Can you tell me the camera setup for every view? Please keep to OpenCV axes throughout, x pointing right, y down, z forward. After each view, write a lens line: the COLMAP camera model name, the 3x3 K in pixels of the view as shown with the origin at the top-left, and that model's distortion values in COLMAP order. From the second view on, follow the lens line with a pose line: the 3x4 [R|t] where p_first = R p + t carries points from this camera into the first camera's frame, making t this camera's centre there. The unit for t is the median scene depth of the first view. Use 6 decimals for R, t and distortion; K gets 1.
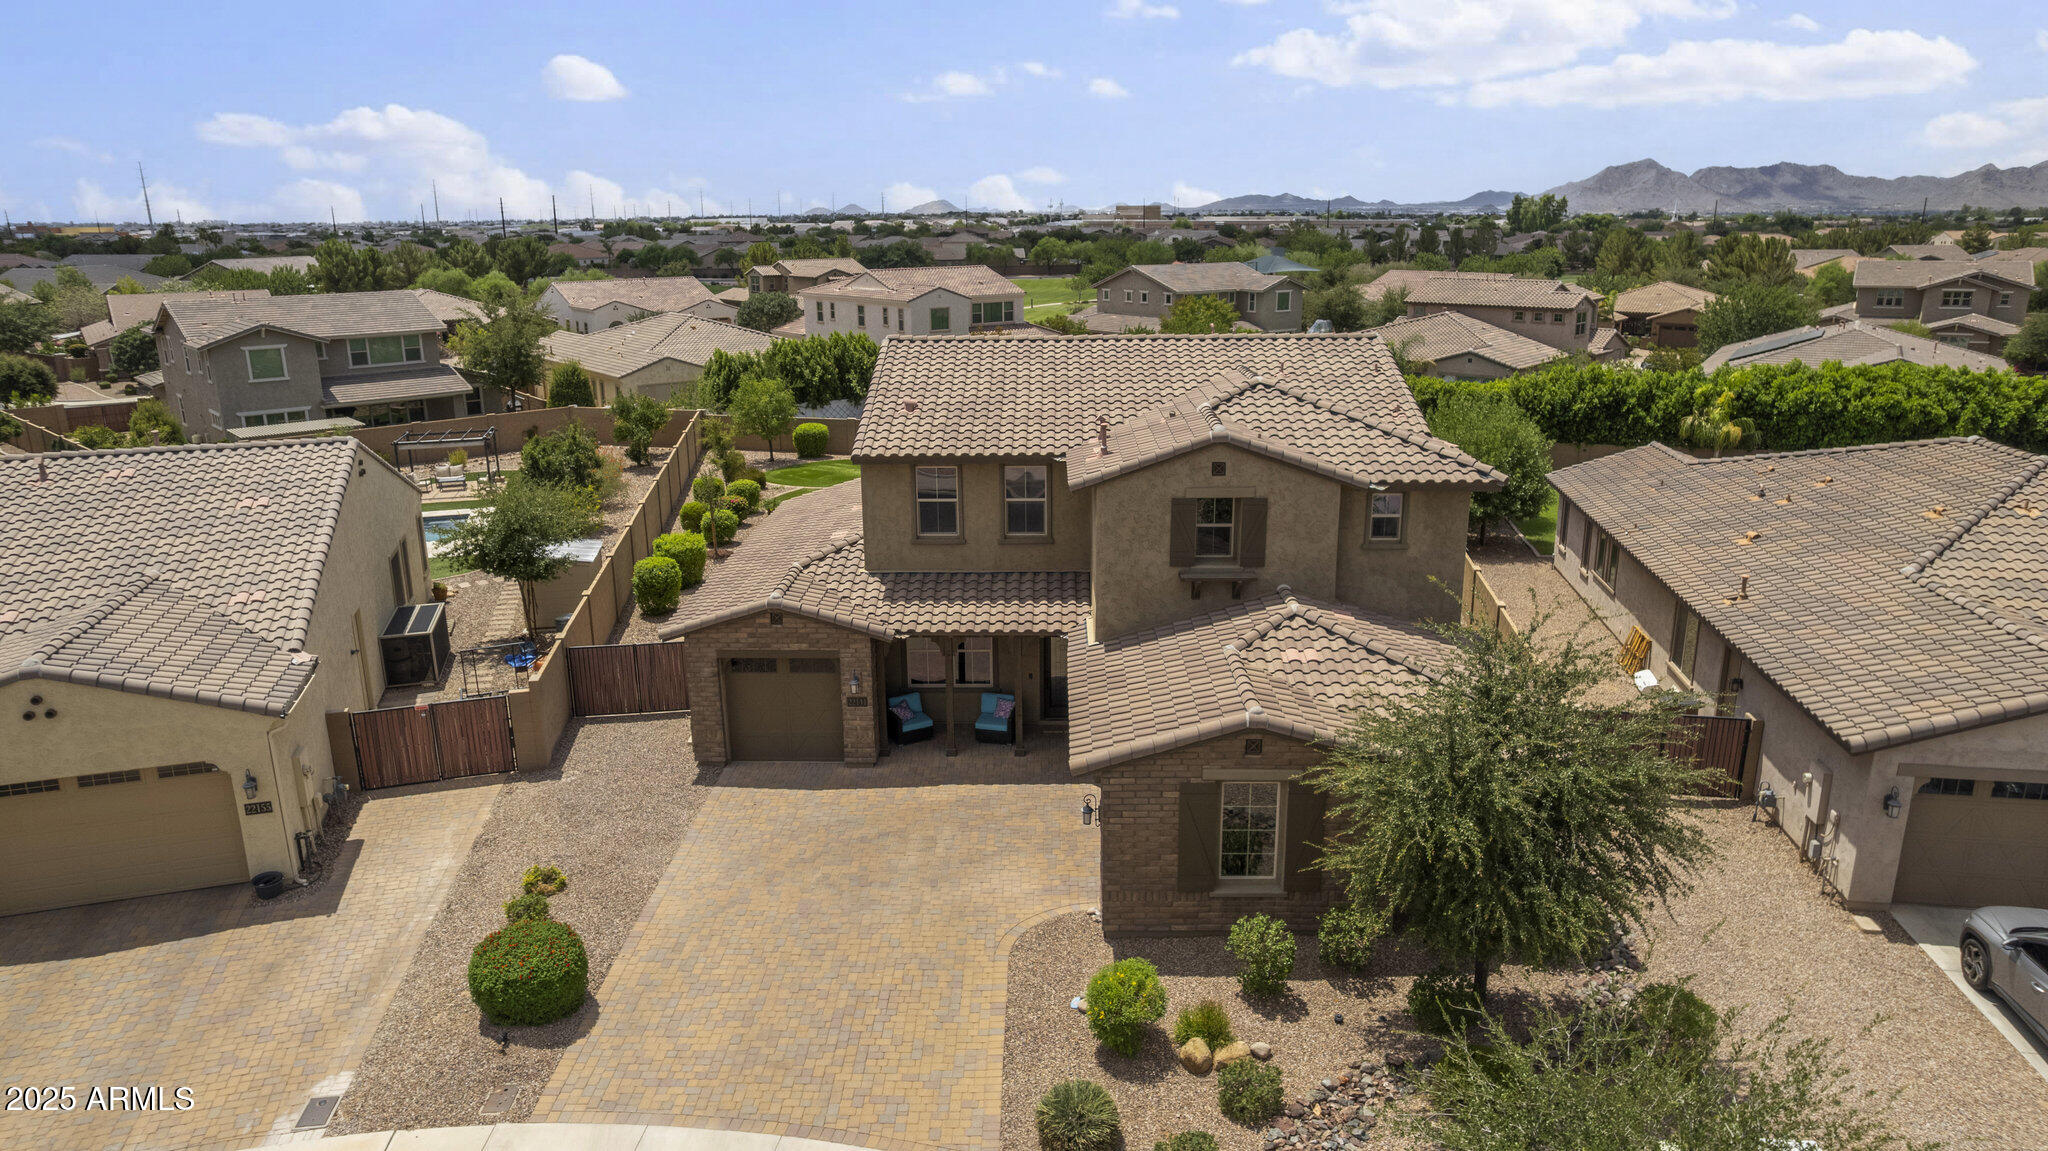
lens RADIAL K [[1316.0, 0, 1036.1], [0, 1316.0, 567.3], [0, 0, 1]] dist [-0.100827, 0.095938]
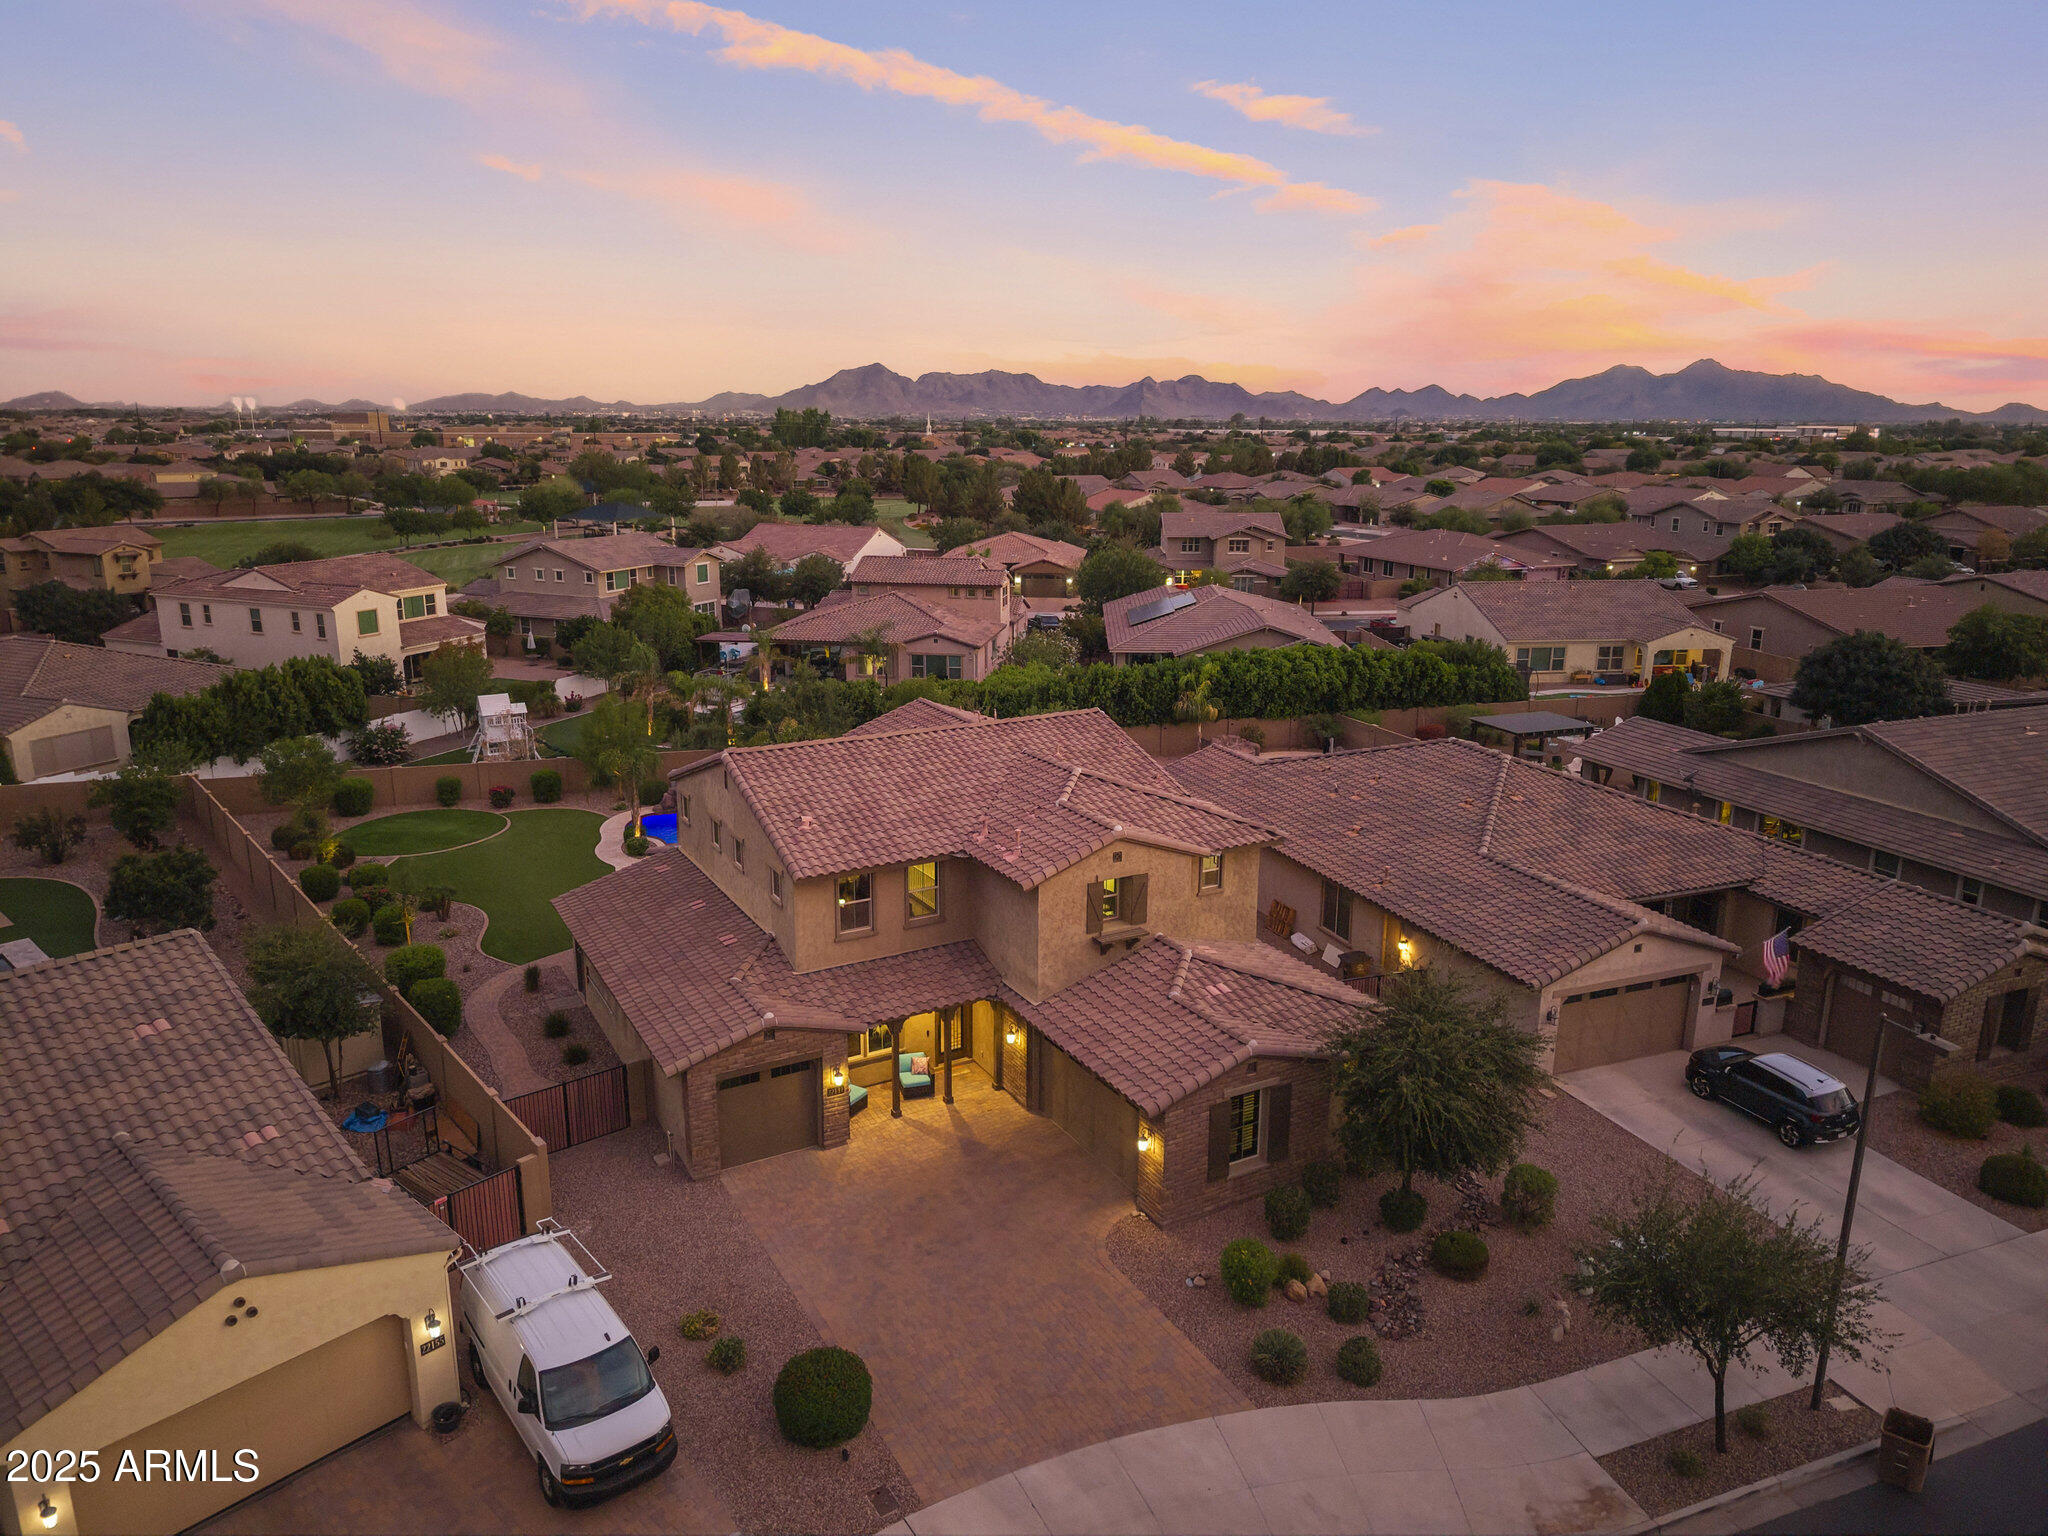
lens RADIAL K [[1366.9, 0, 1018.5], [0, 1366.9, 756.0], [0, 0, 1]] dist [0.041430, -0.065318]
pose [[0.863346, -0.108309, 0.492852, -0.335444], [0.119027, 0.992844, 0.009682, -0.109687], [-0.490374, 0.050304, 0.870059, -0.088869]]
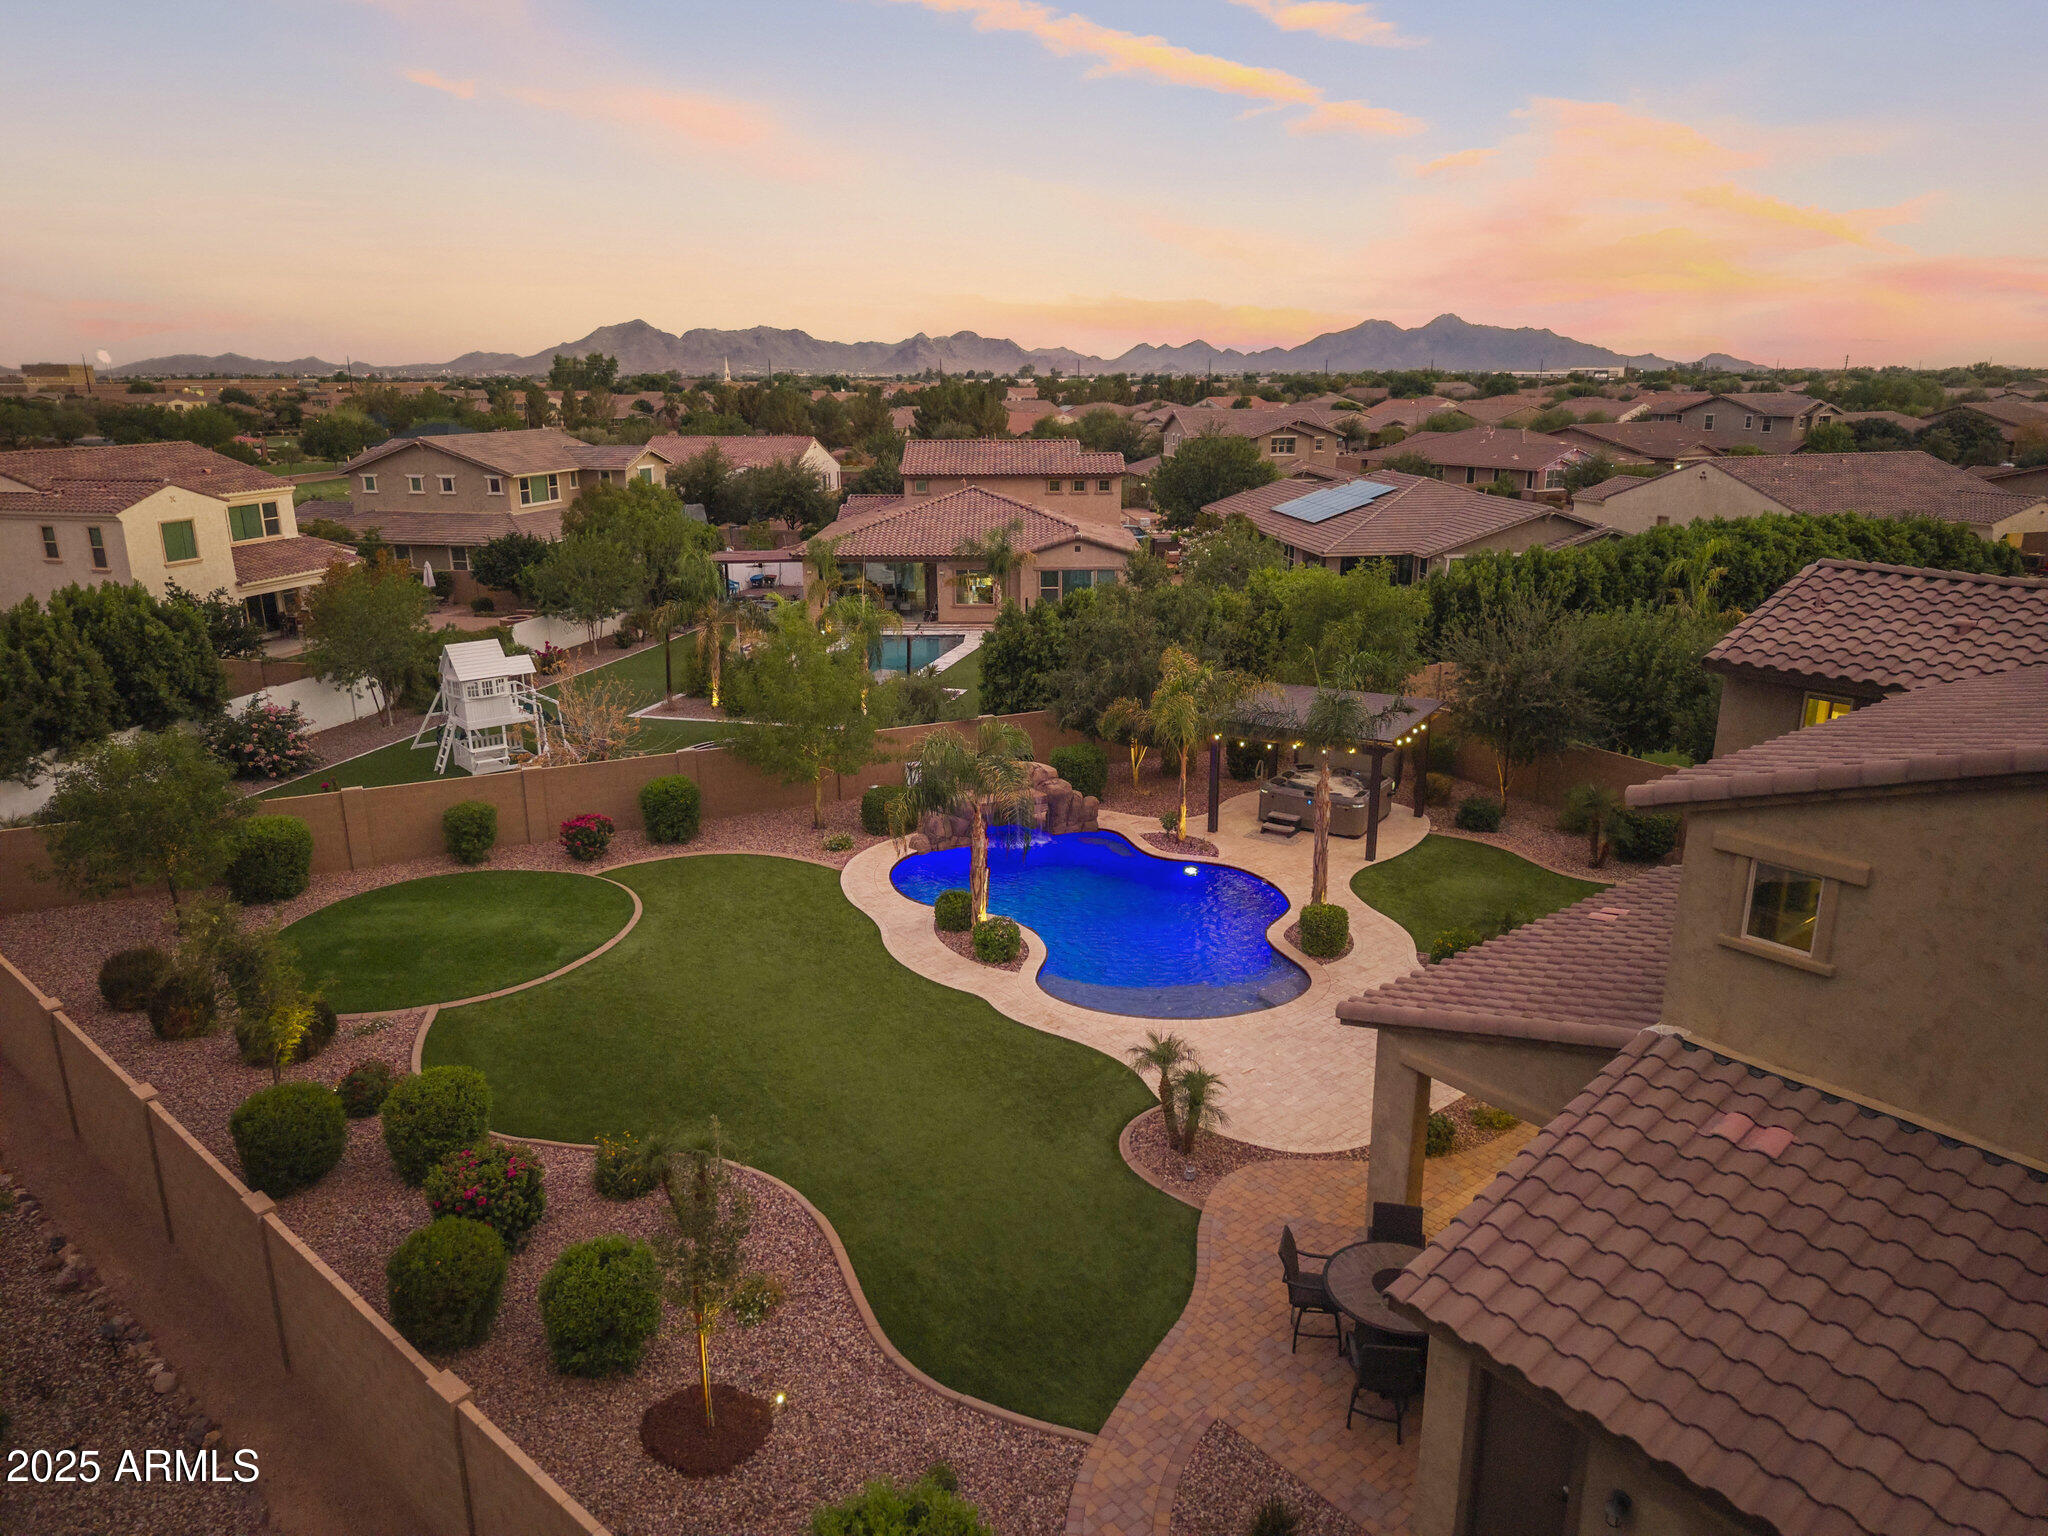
lens RADIAL K [[1367.0, 0, 1014.9], [0, 1367.0, 769.9], [0, 0, 1]] dist [0.022351, -0.026960]
pose [[0.772919, -0.171279, 0.610950, -0.348271], [0.163810, 0.984100, 0.068654, -0.160581], [-0.612995, 0.047016, 0.788686, 0.698759]]
